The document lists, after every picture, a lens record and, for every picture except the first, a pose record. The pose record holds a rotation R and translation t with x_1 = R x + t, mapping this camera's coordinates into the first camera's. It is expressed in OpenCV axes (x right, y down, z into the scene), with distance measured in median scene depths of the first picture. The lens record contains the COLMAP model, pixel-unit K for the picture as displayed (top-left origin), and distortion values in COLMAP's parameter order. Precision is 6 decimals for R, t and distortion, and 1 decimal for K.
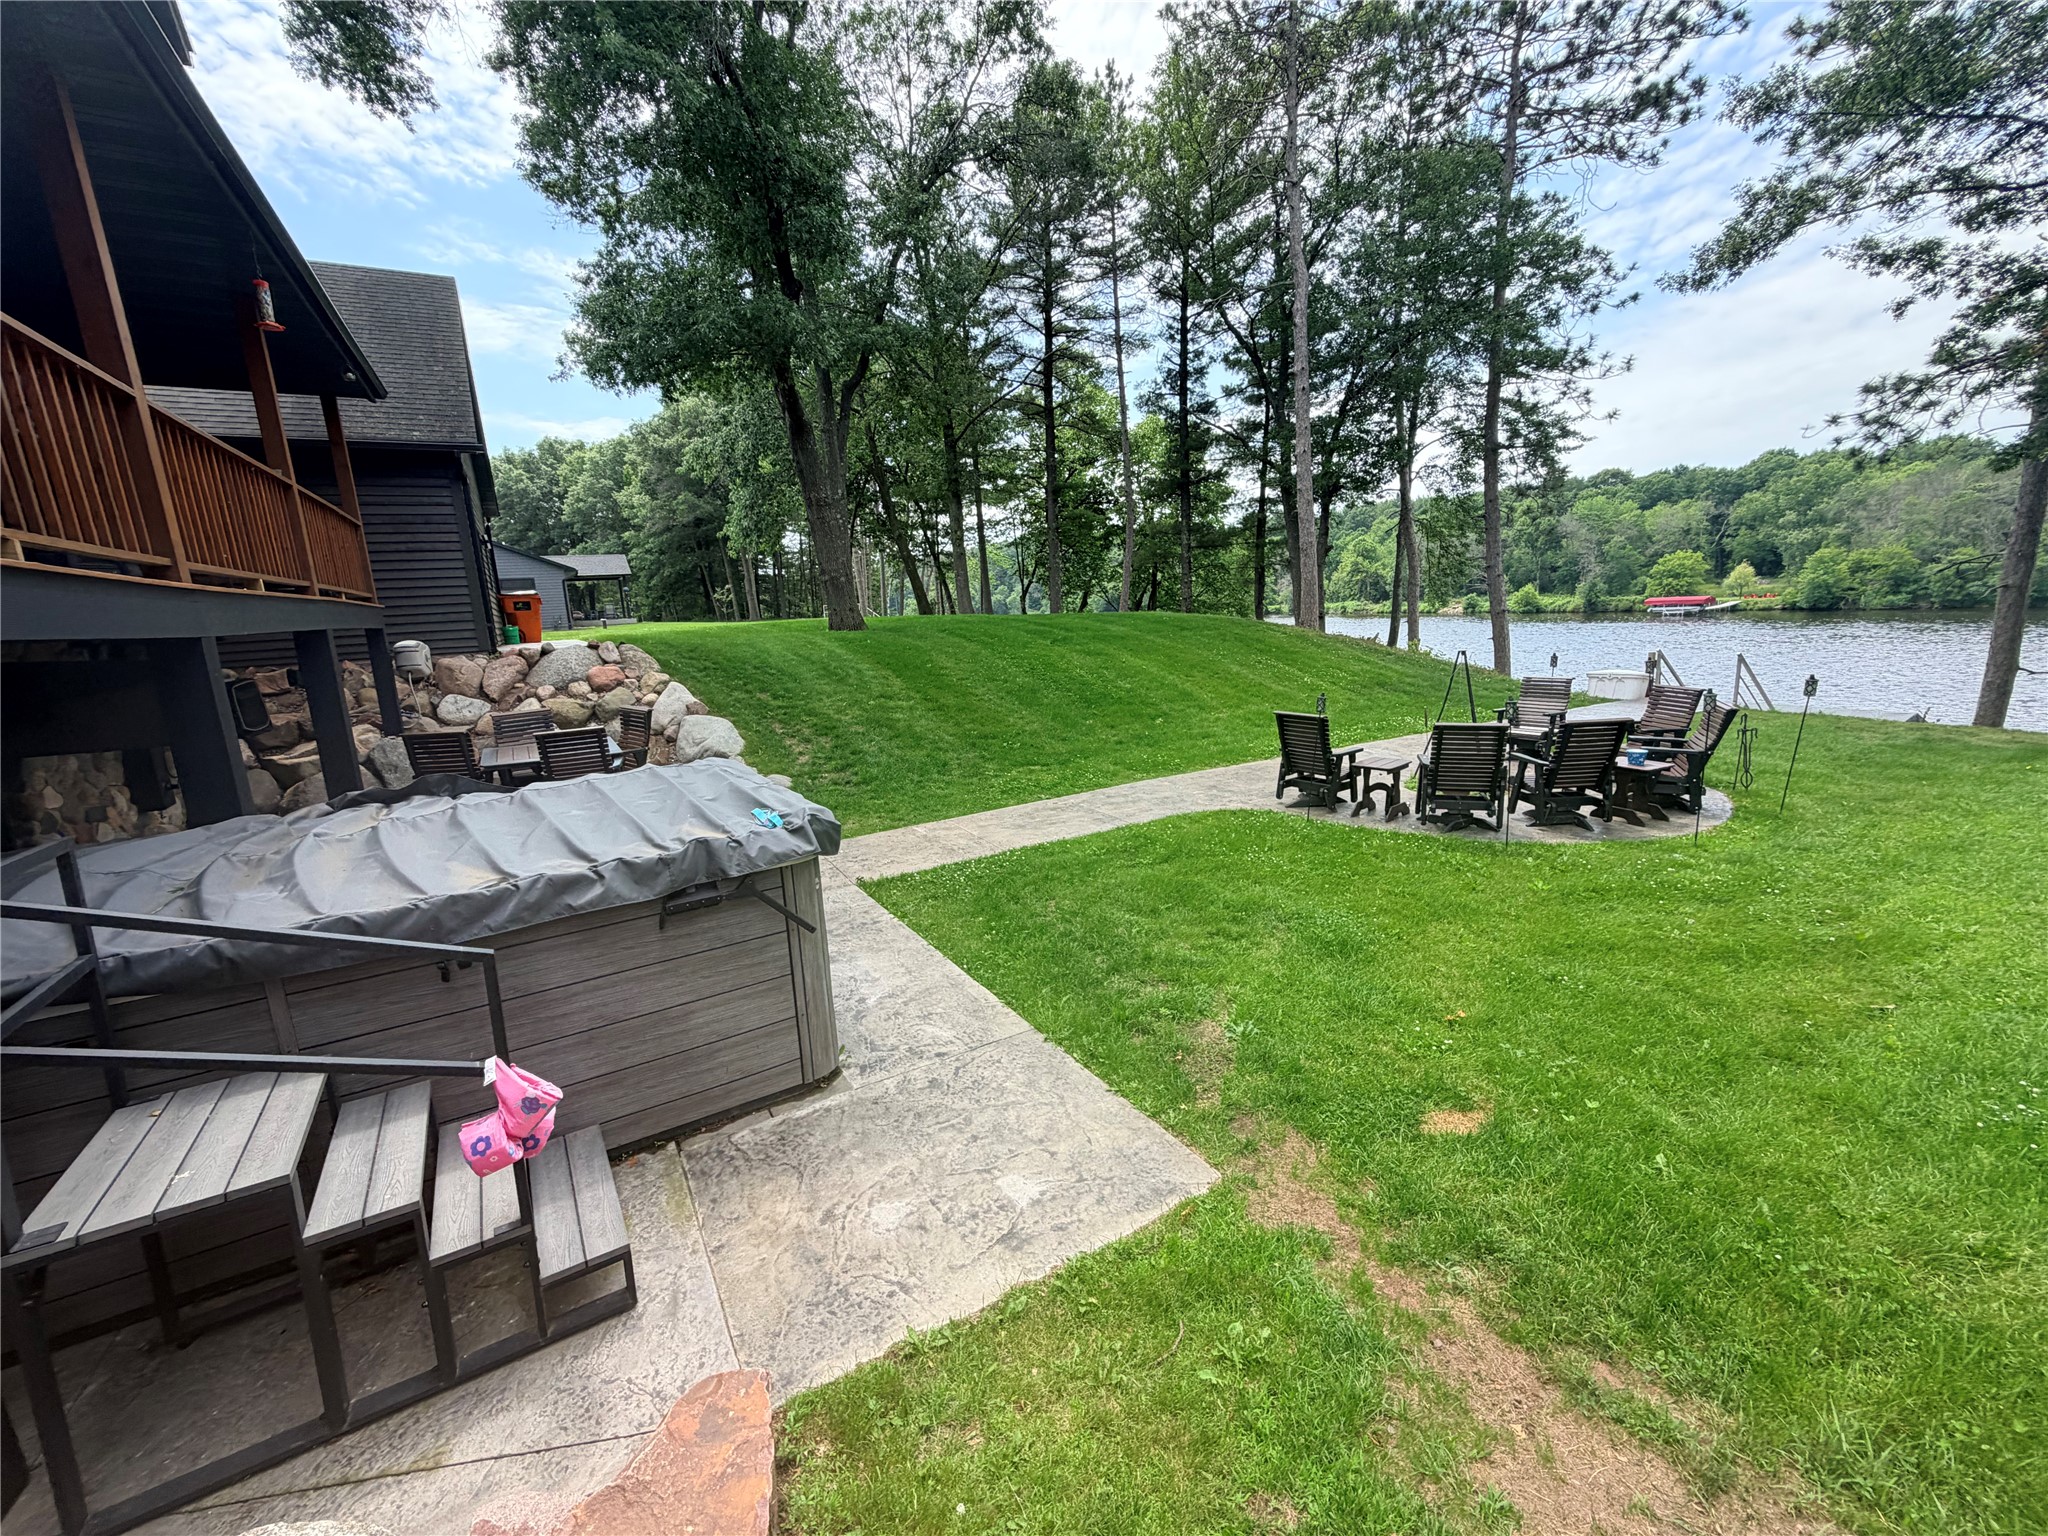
lens RADIAL K [[815.0, 0, 1025.6], [0, 815.0, 773.7], [0, 0, 1]] dist [-0.003814, 0.001094]
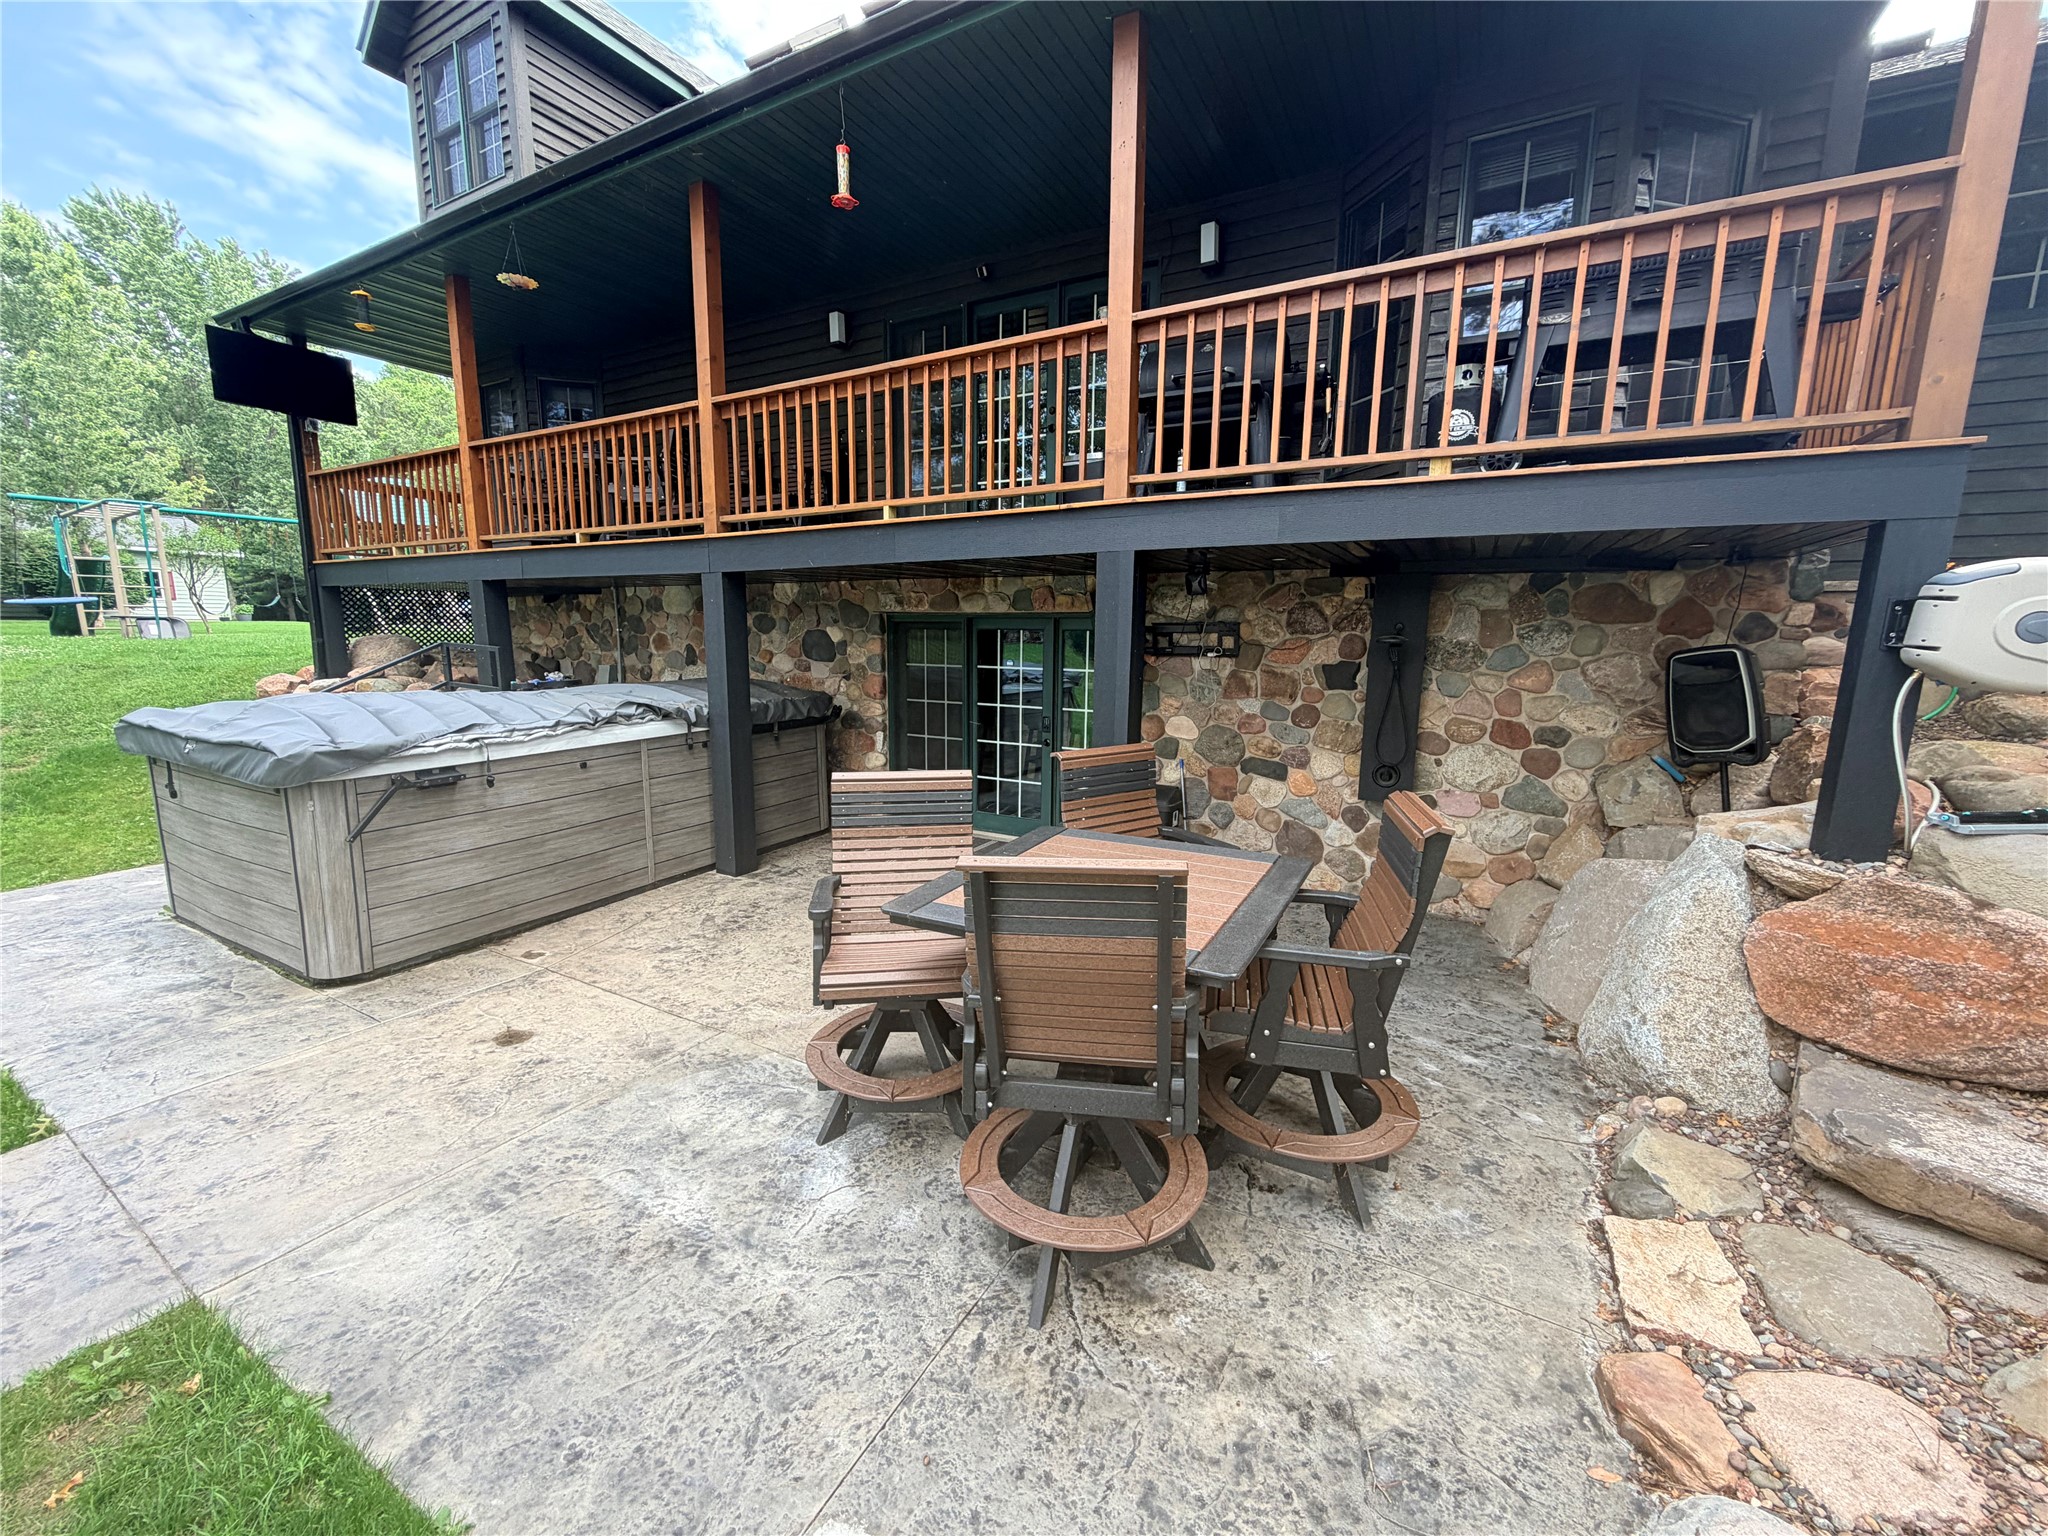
lens RADIAL K [[815.0, 0, 1021.5], [0, 815.0, 766.7], [0, 0, 1]] dist [-0.003814, 0.001094]
pose [[-0.866231, 0.126895, -0.483260, -0.316479], [-0.068161, 0.928157, 0.365894, -0.167305], [0.494972, 0.349889, -0.795350, 1.029848]]
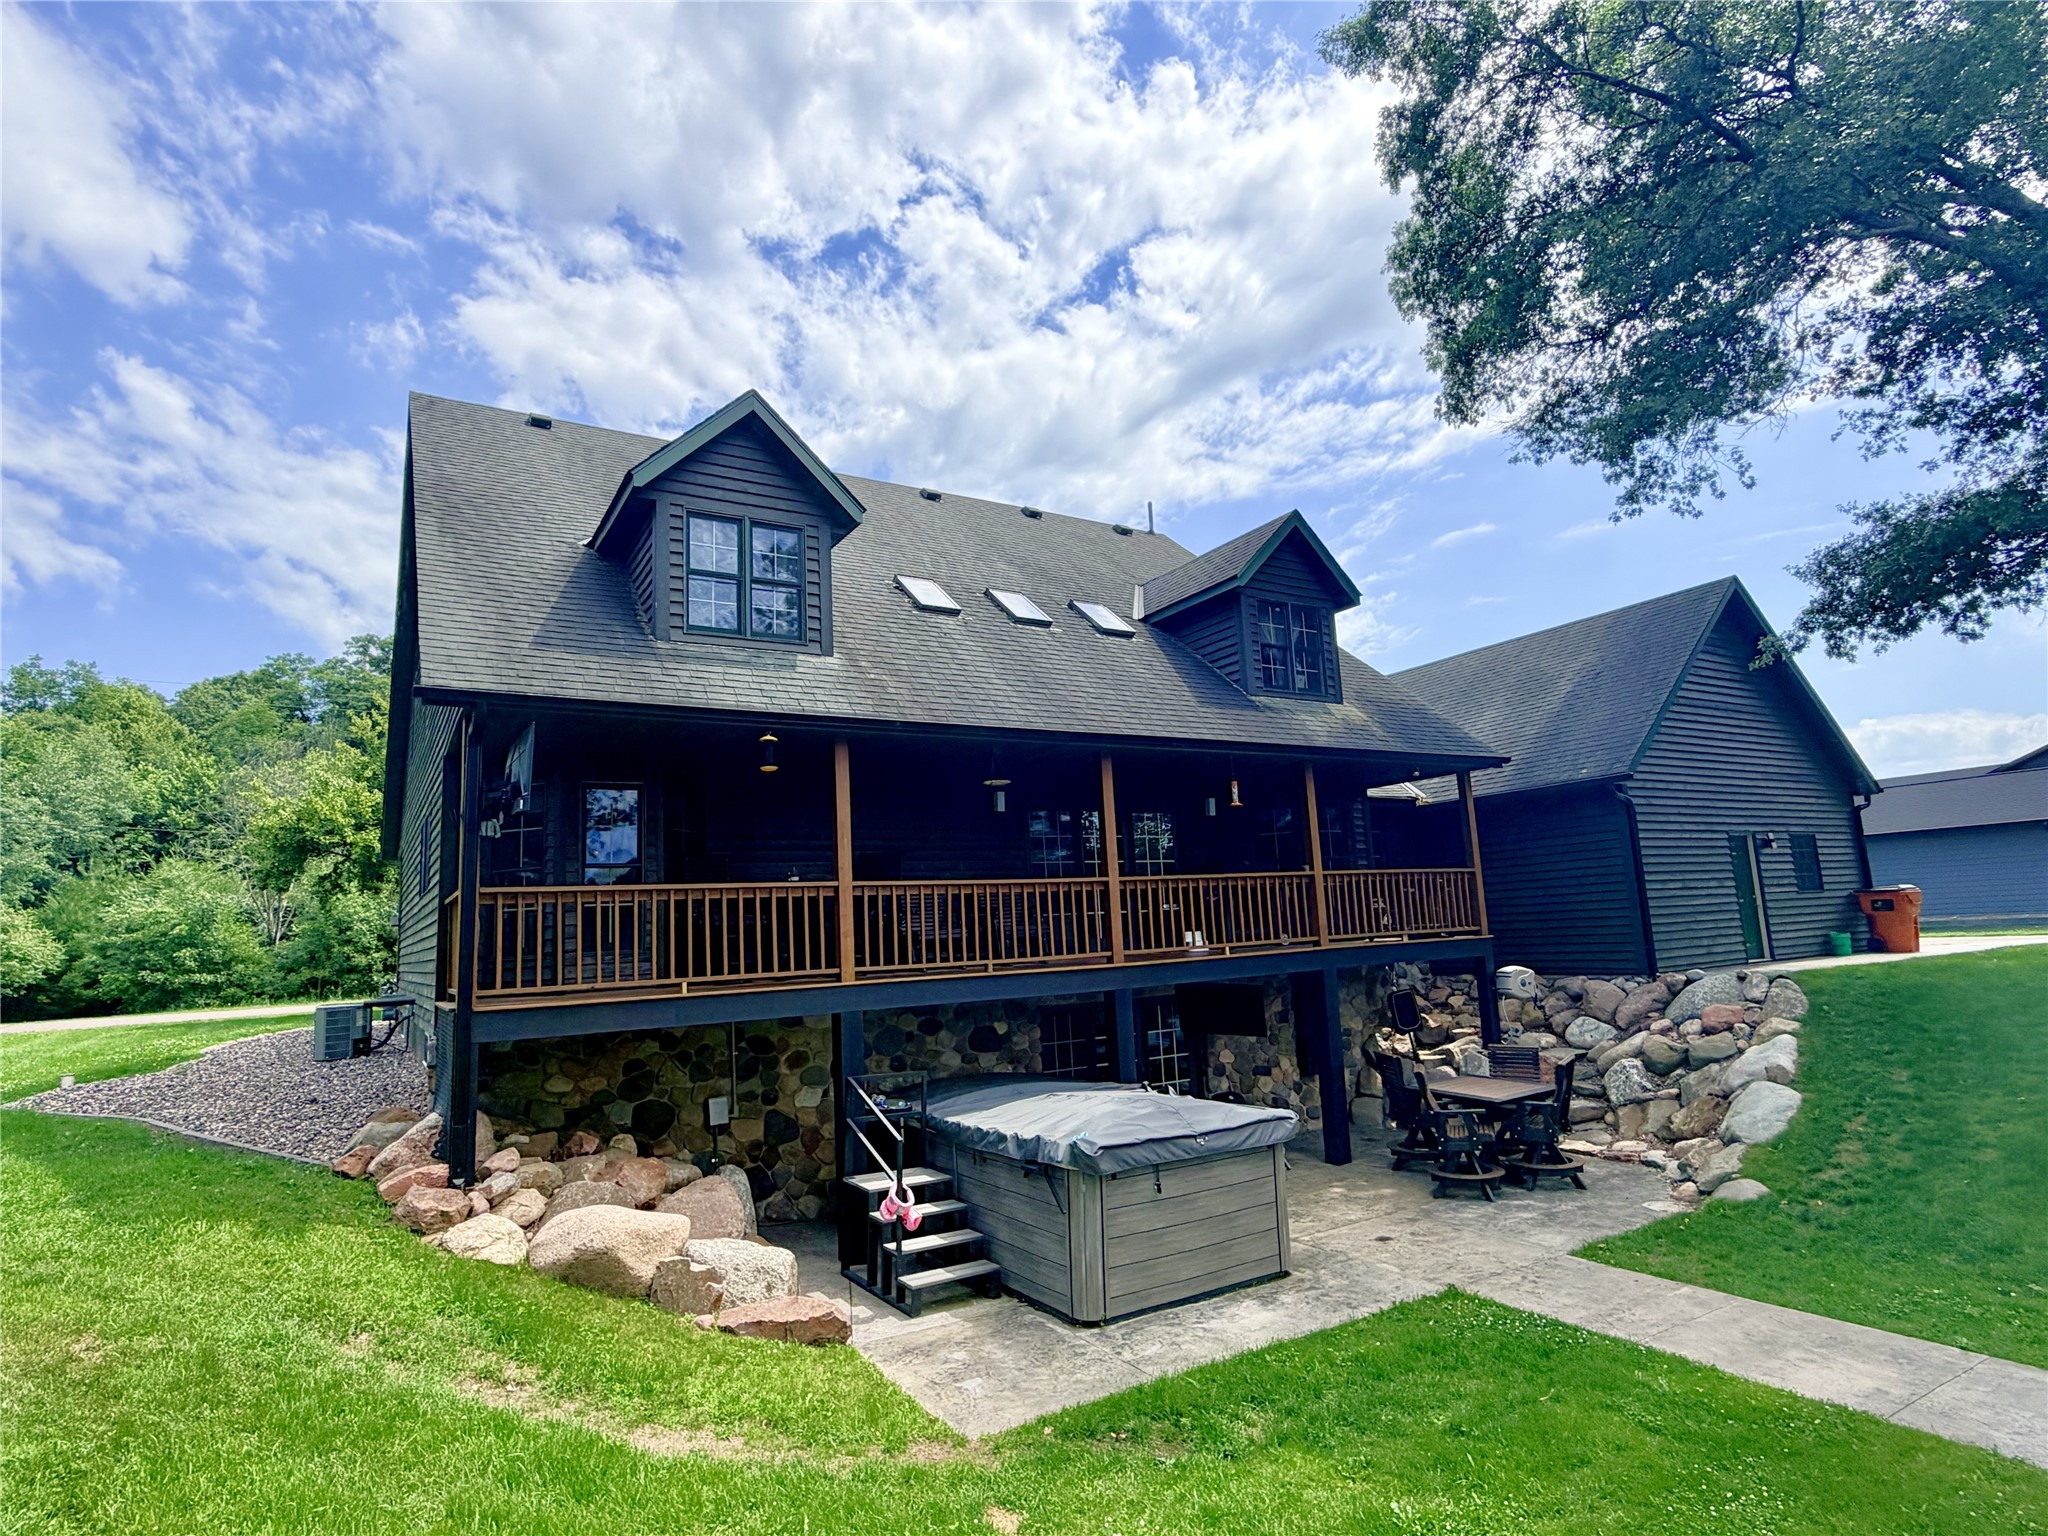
lens RADIAL K [[1090.9, 0, 1021.3], [0, 1090.9, 764.5], [0, 0, 1]] dist [0.005602, -0.005277]
pose [[0.012742, -0.100767, -0.994828, 0.734434], [-0.161132, 0.981700, -0.101501, -0.166880], [0.986851, 0.161592, -0.003727, 0.277082]]
